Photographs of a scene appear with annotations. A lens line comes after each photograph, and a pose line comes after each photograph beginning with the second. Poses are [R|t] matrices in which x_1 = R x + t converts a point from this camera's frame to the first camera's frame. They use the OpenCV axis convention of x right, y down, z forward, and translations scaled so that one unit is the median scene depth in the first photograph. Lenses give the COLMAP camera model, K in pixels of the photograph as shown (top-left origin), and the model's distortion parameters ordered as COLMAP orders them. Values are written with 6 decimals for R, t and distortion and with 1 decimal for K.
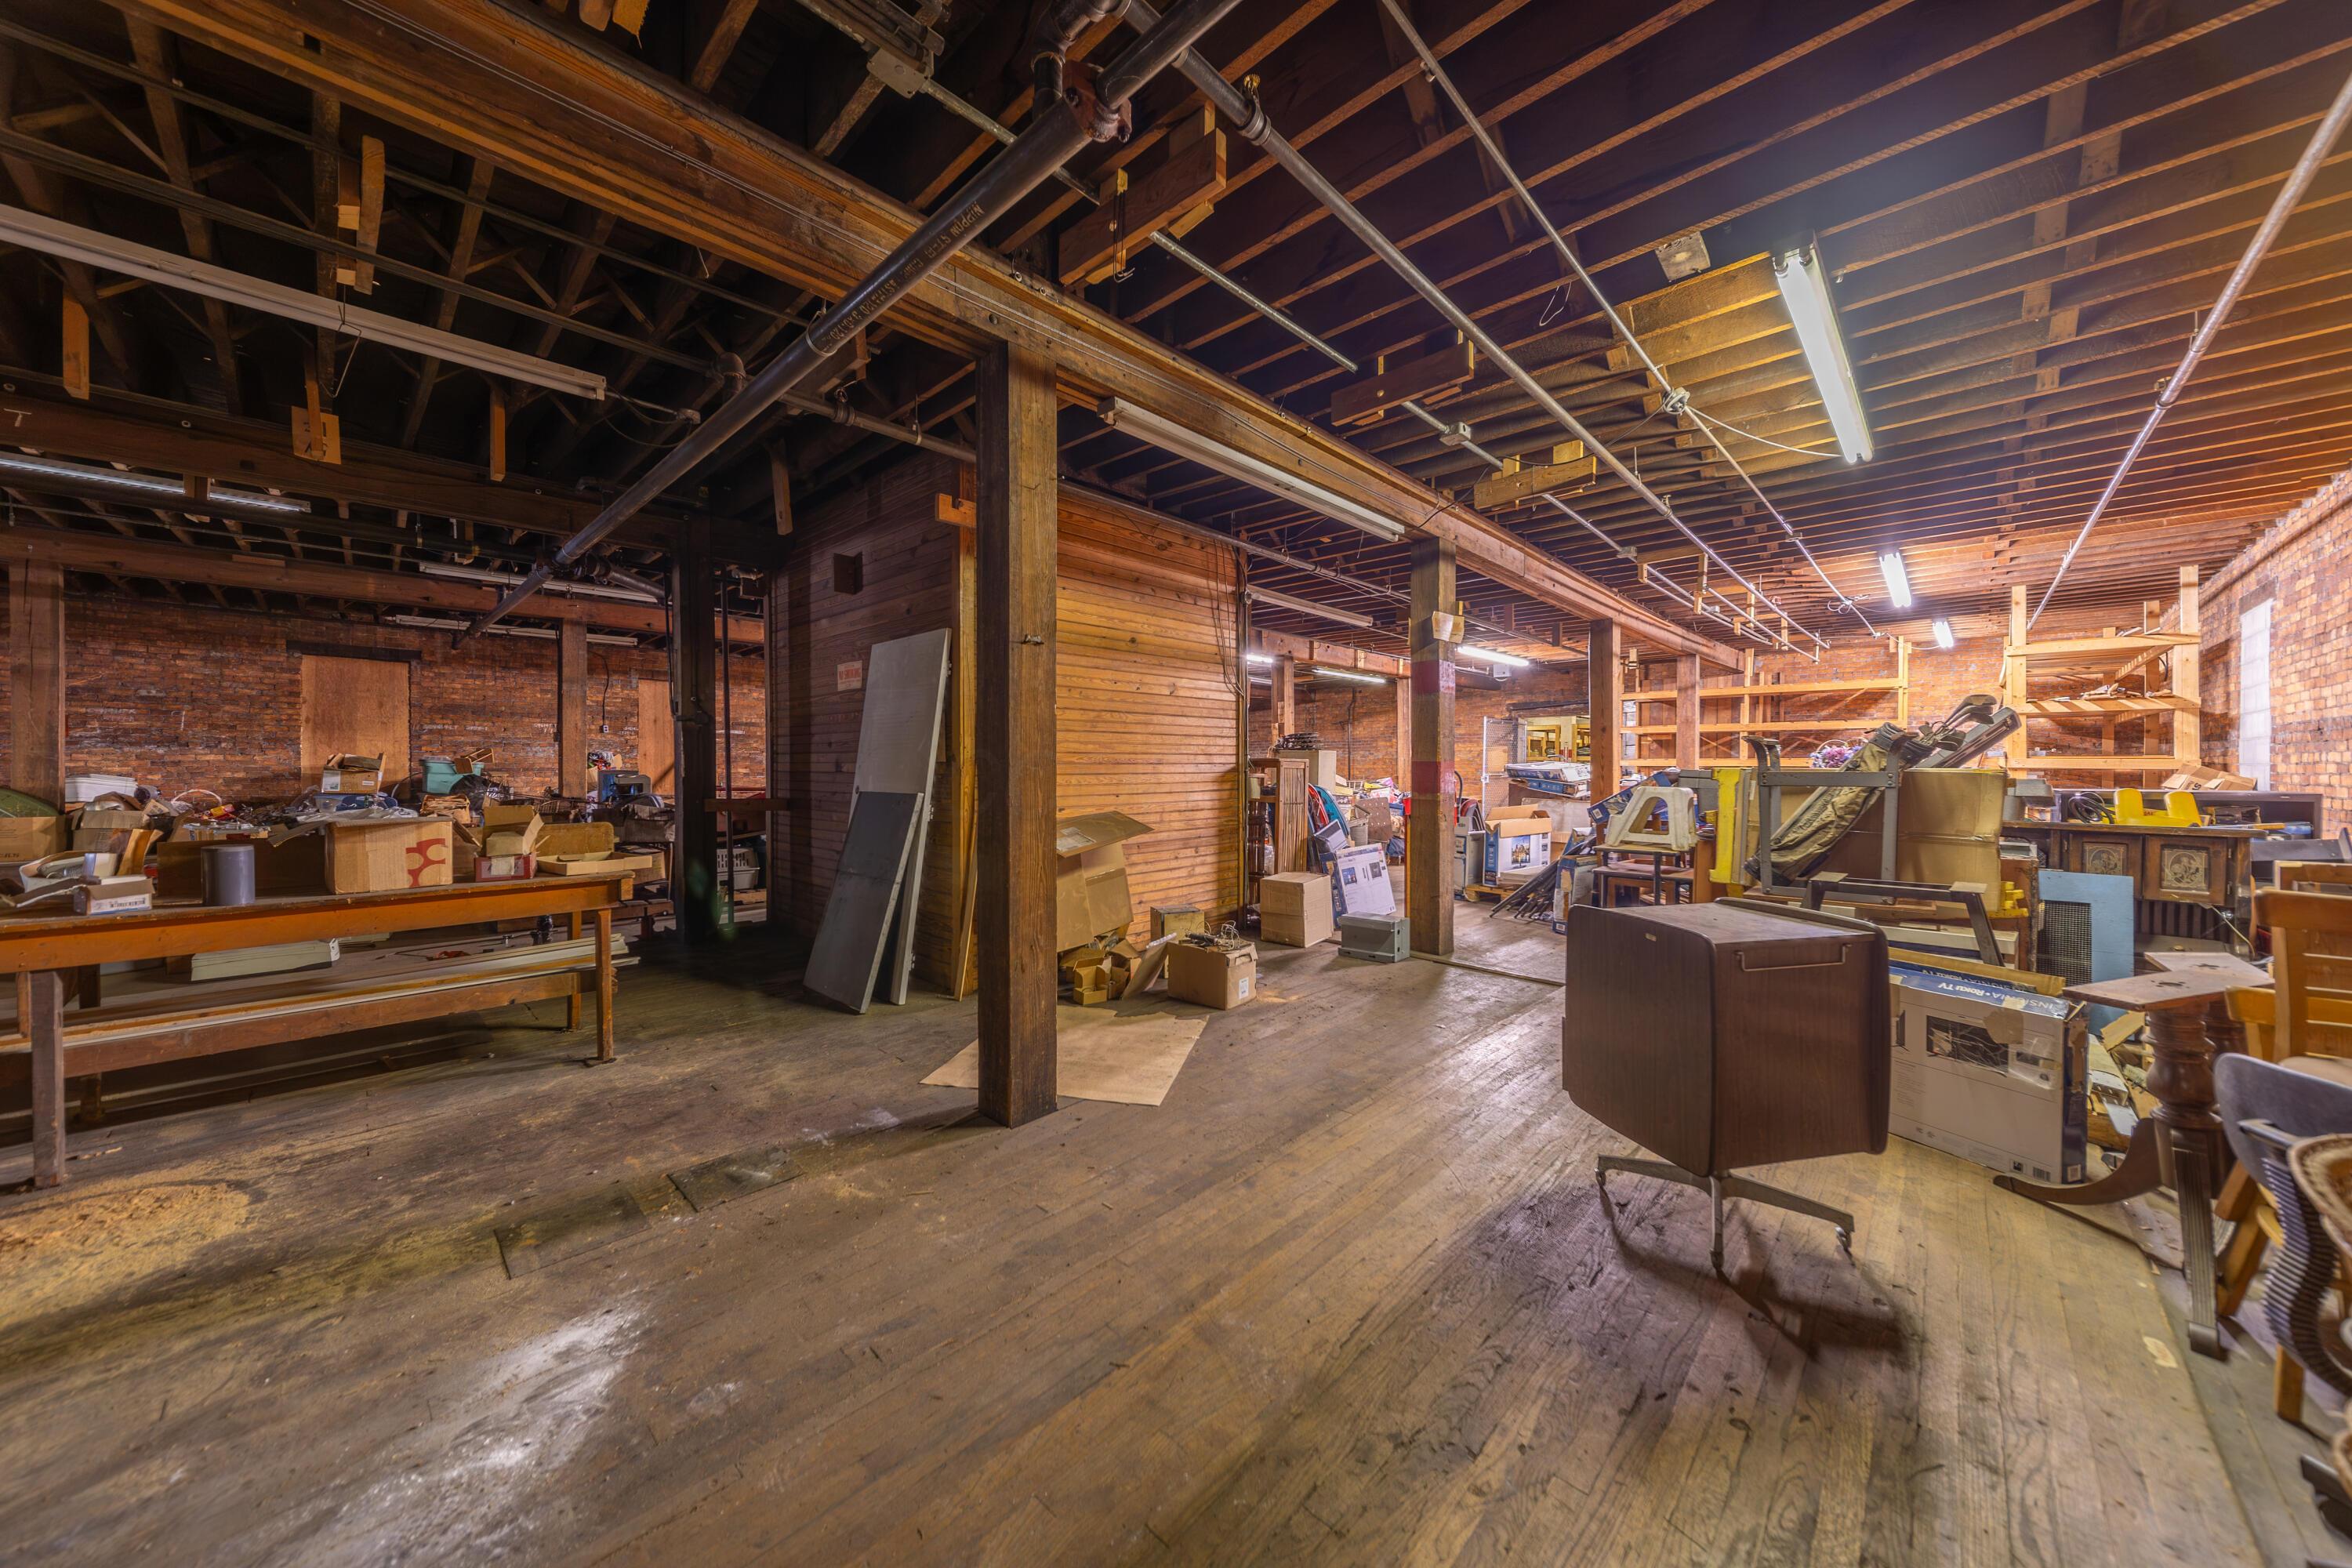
lens RADIAL K [[809.1, 0, 1174.0], [0, 809.1, 771.3], [0, 0, 1]] dist [0.007551, -0.000127]
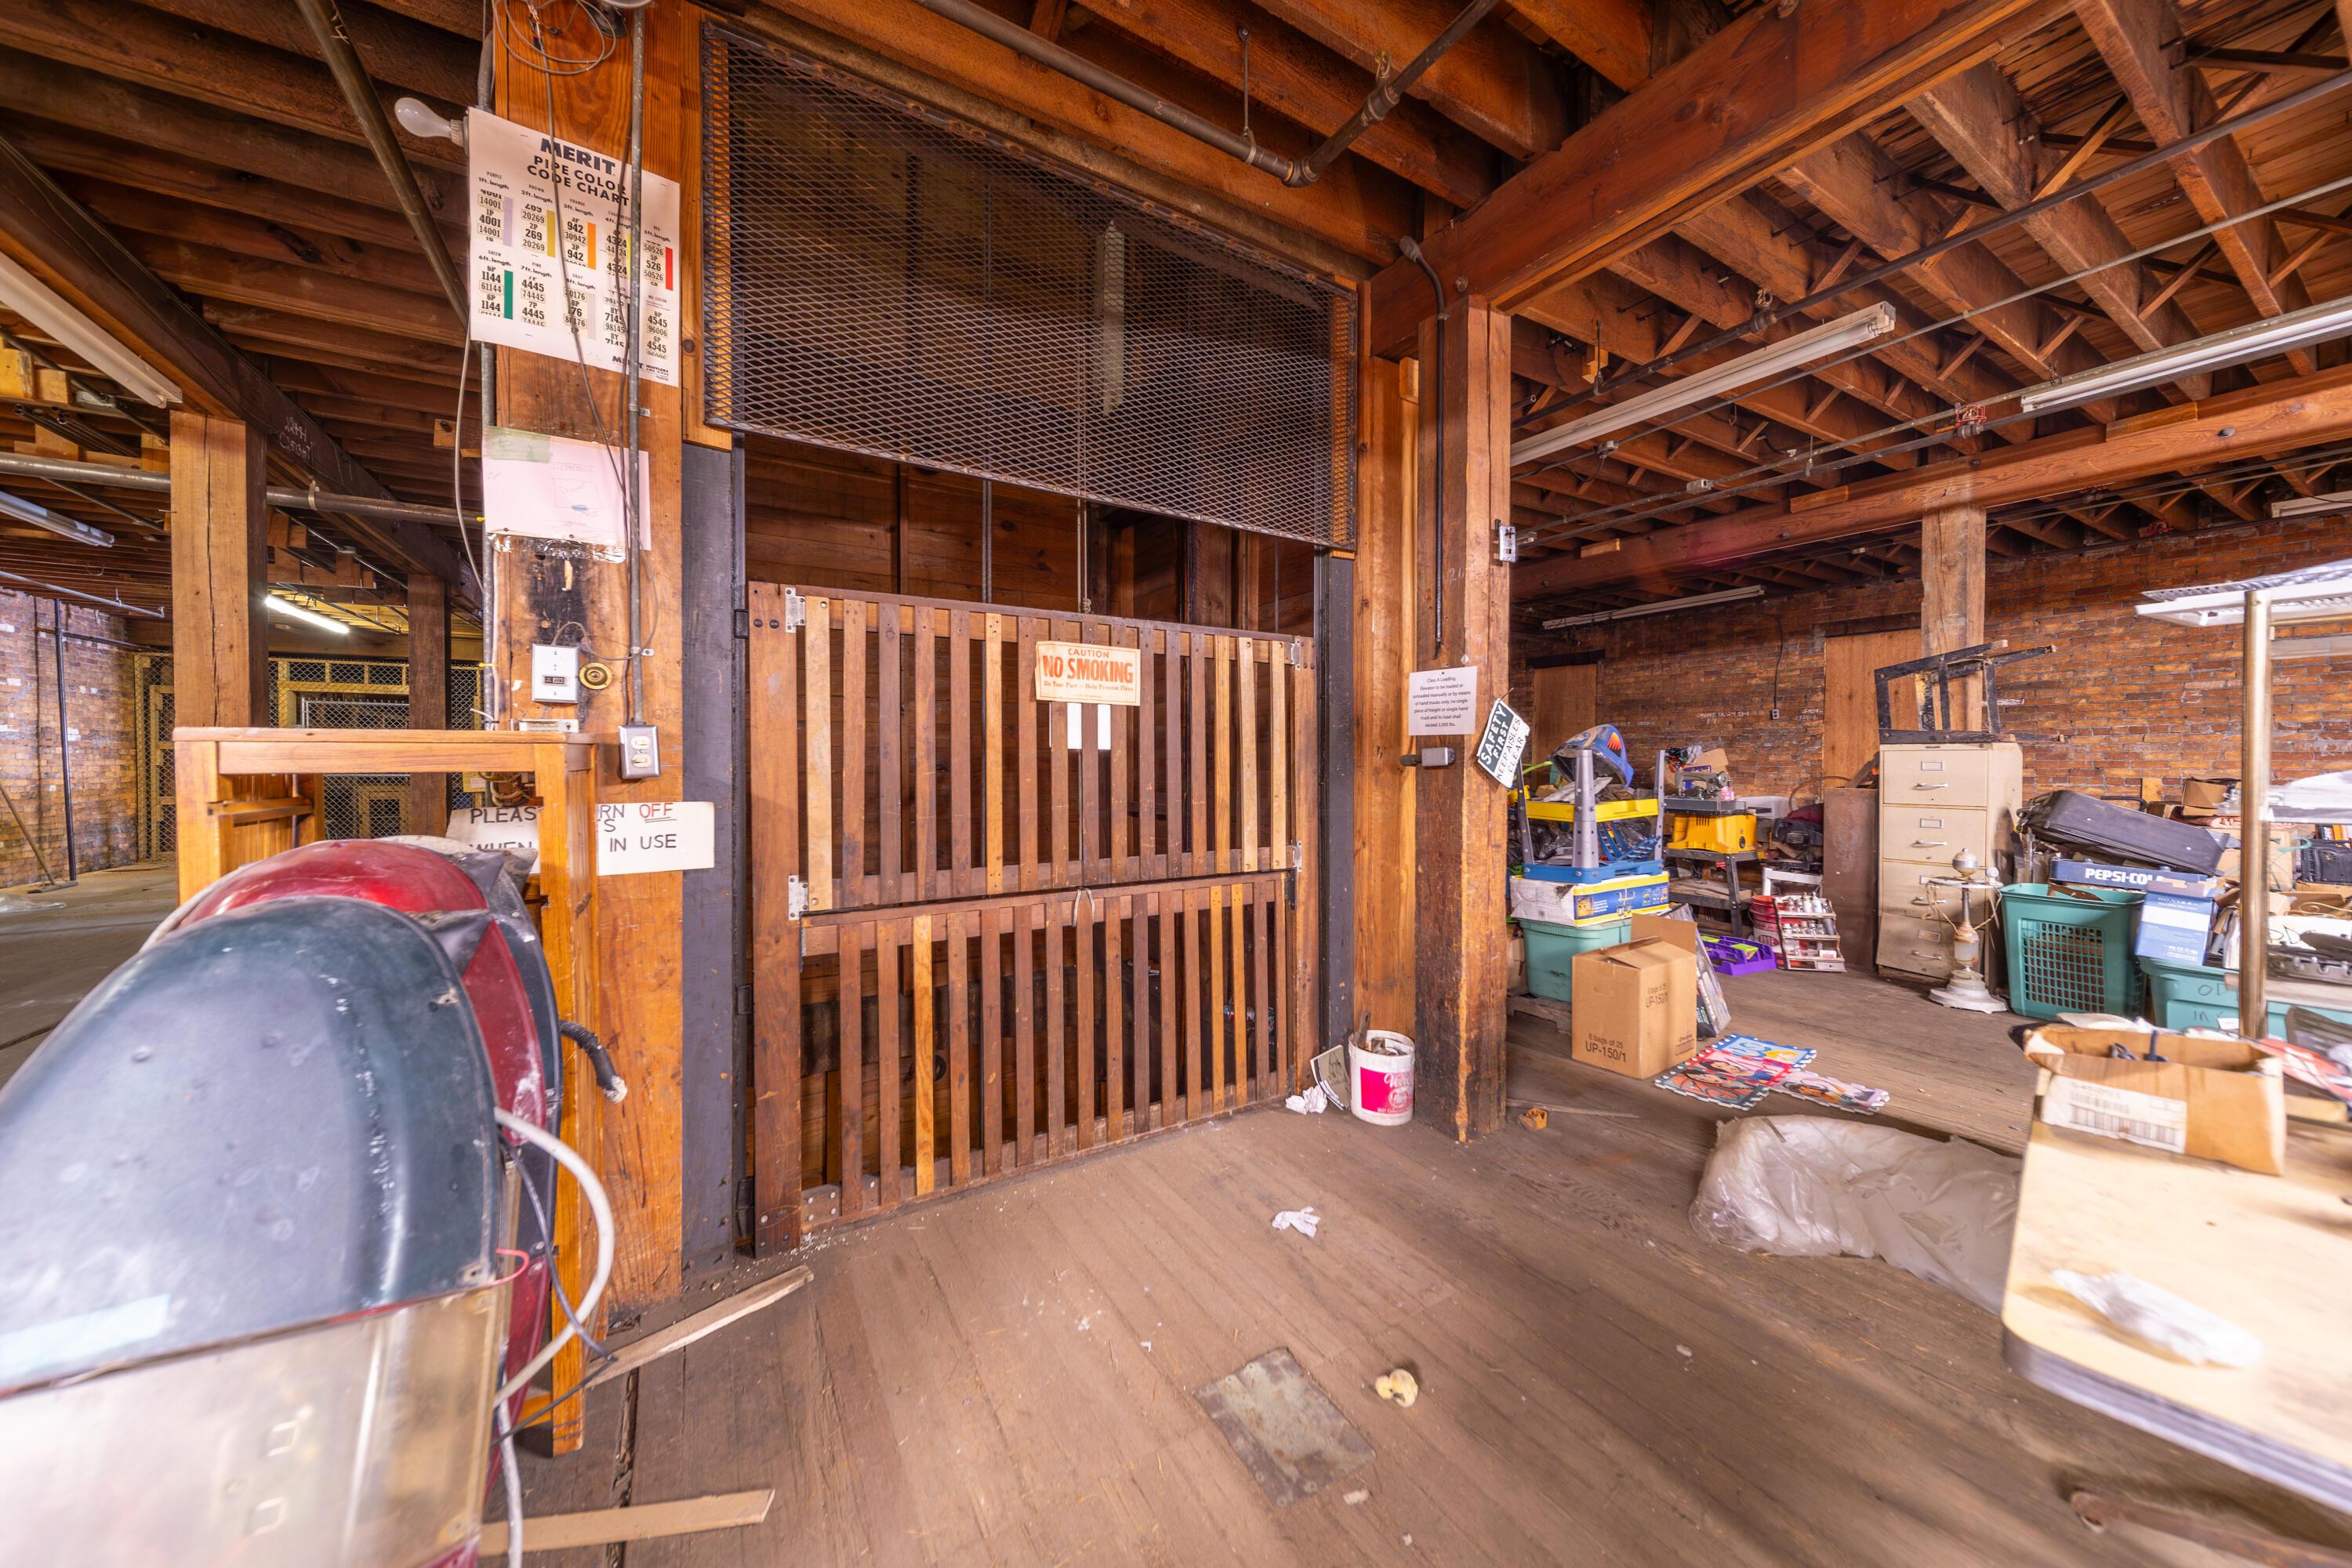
lens RADIAL K [[809.1, 0, 1176.5], [0, 809.1, 772.5], [0, 0, 1]] dist [0.007551, -0.000127]
pose [[-0.255651, 0.011178, -0.966704, 0.497178], [-0.006397, 0.999892, 0.013253, -0.018829], [0.966748, 0.009573, -0.255552, 2.156848]]
